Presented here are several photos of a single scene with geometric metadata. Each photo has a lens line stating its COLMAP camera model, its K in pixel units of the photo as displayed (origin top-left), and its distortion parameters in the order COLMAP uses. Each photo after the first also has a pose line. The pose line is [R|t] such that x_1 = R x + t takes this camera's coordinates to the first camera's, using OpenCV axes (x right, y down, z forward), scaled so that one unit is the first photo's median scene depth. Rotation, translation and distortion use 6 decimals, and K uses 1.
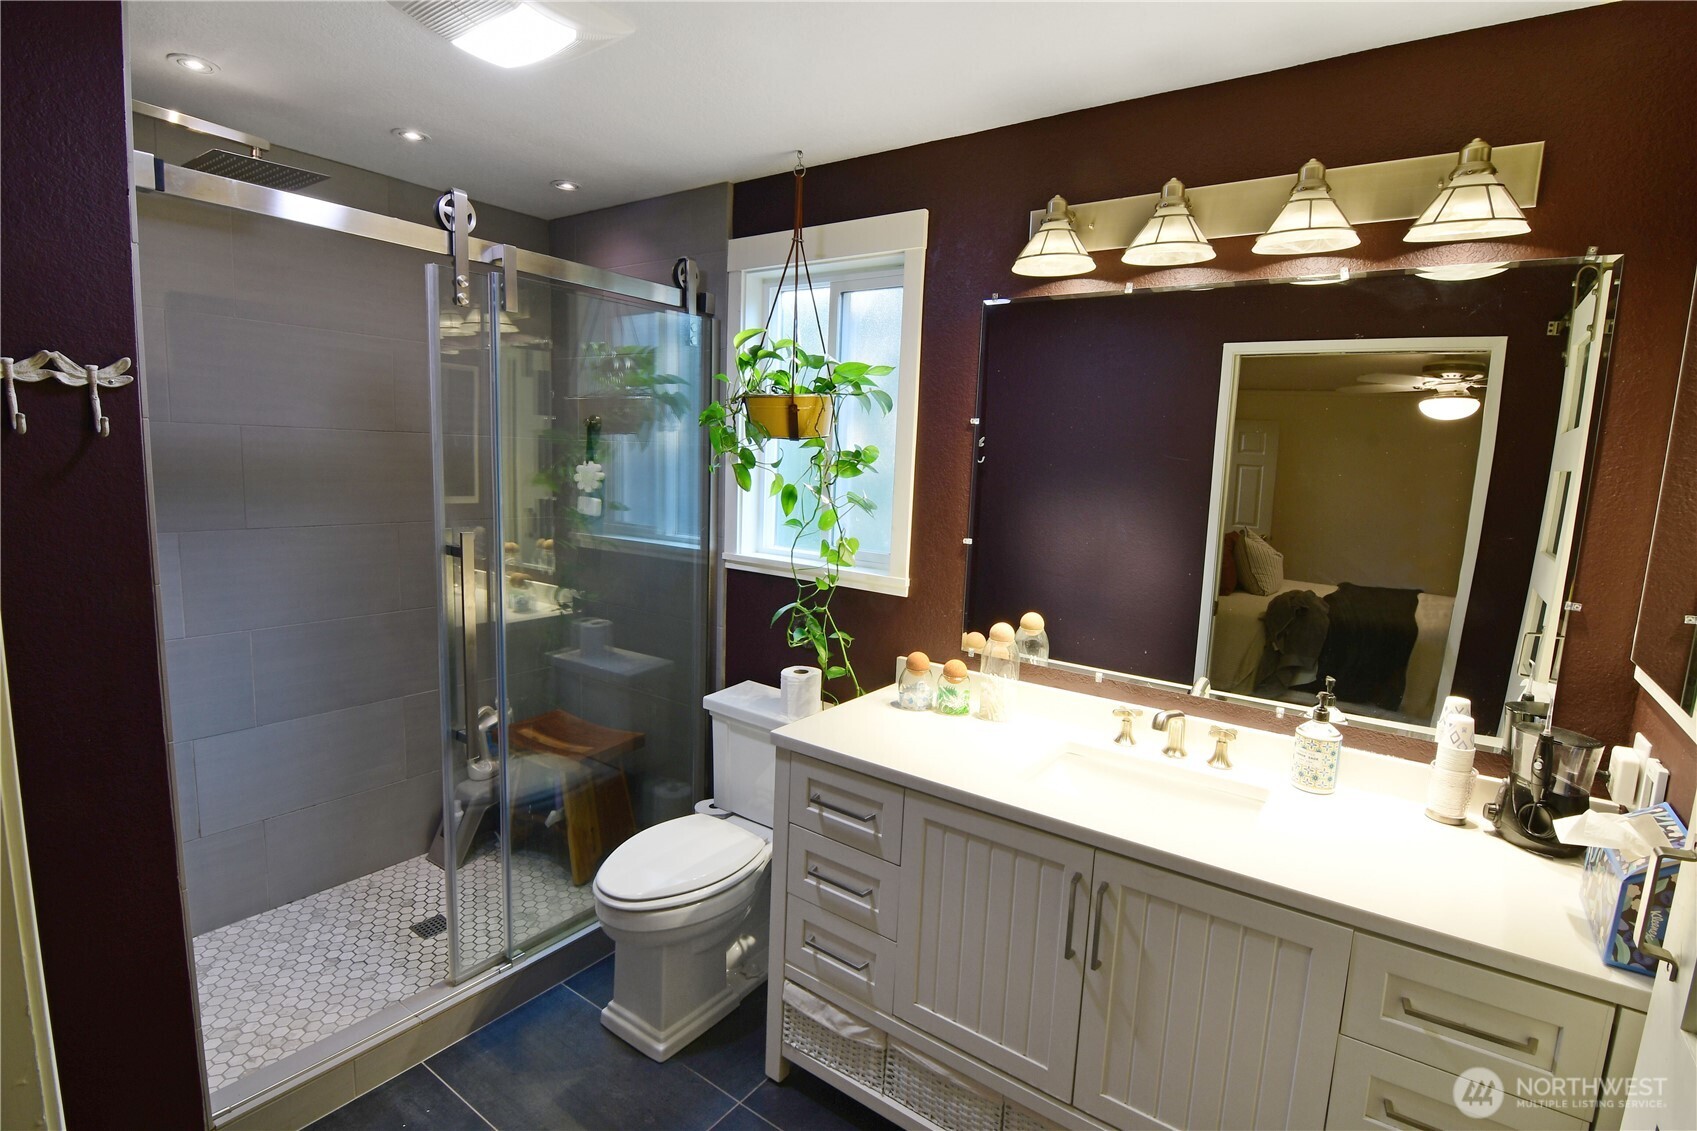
lens RADIAL K [[838.7, 0, 848.5], [0, 838.7, 565.5], [0, 0, 1]] dist [-0.028525, -0.000039]
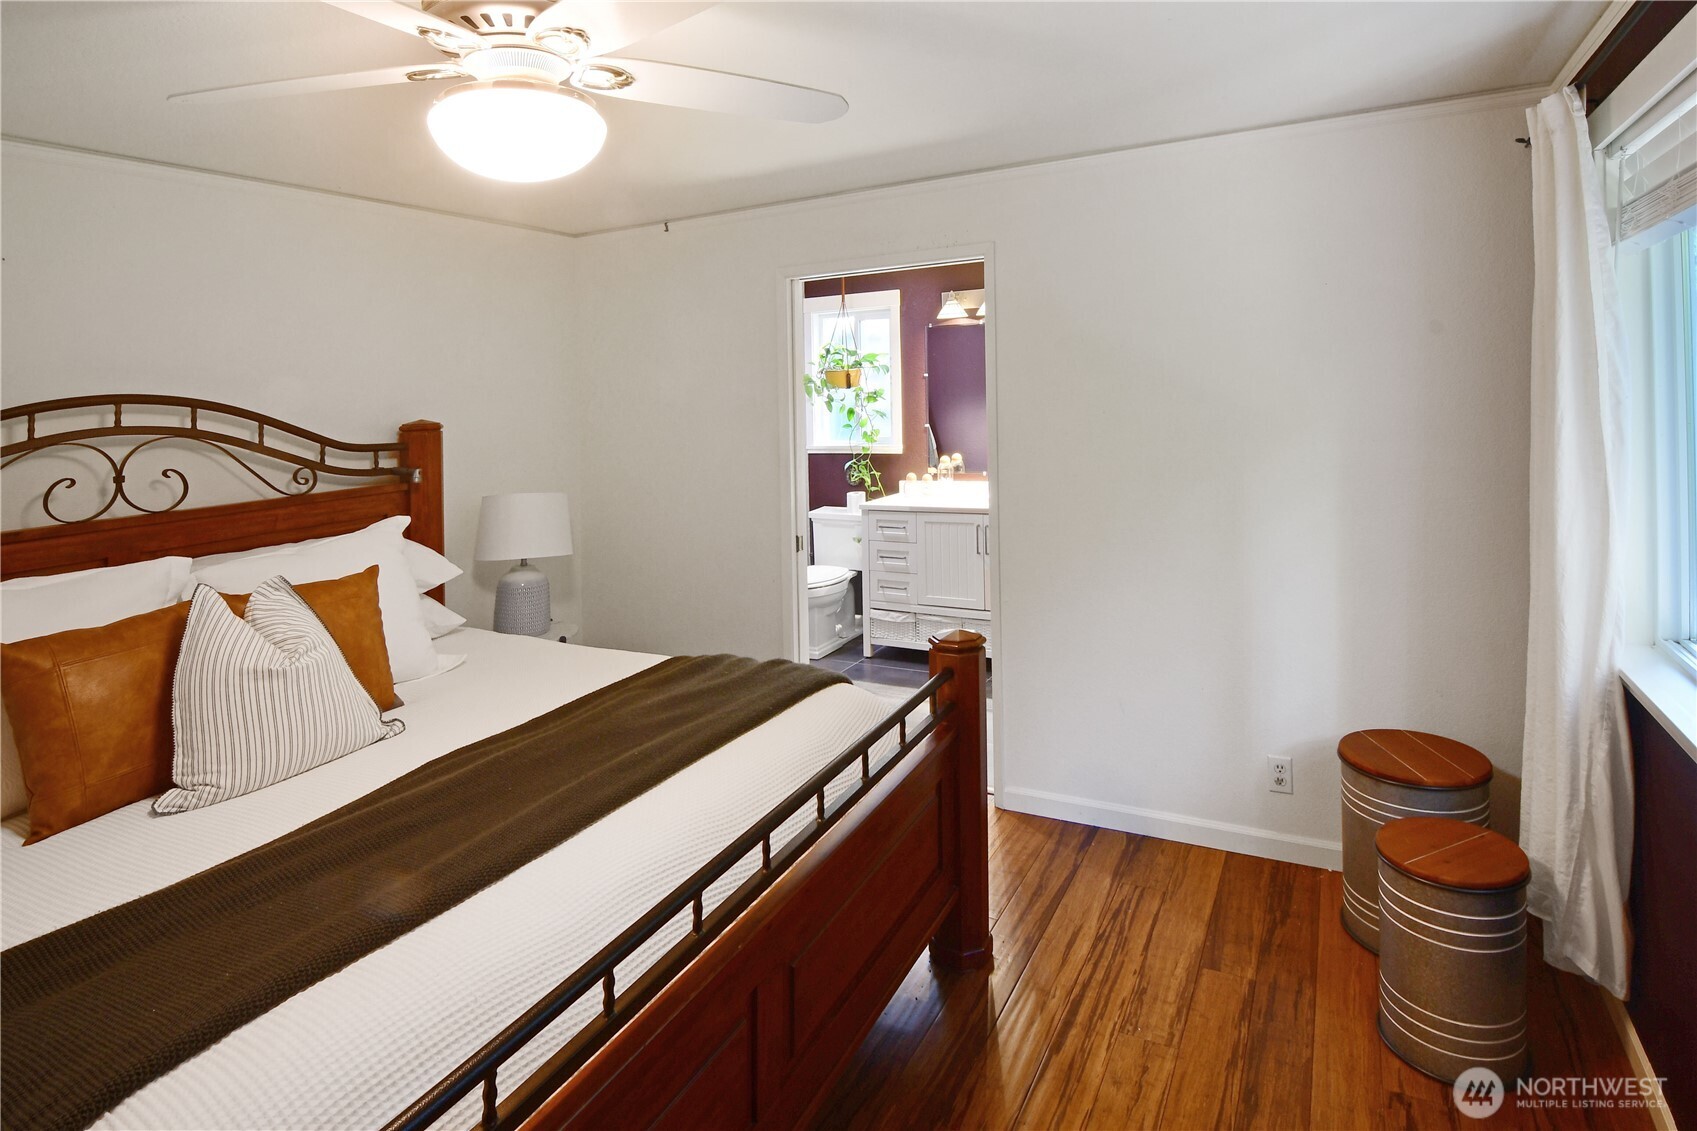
lens RADIAL K [[838.7, 0, 848.5], [0, 838.7, 565.5], [0, 0, 1]] dist [-0.028525, -0.000039]
pose [[0.991630, -0.099200, 0.082644, -0.299285], [0.094113, 0.993545, 0.063339, 0.185068], [-0.088394, -0.055031, 0.994564, -1.300748]]
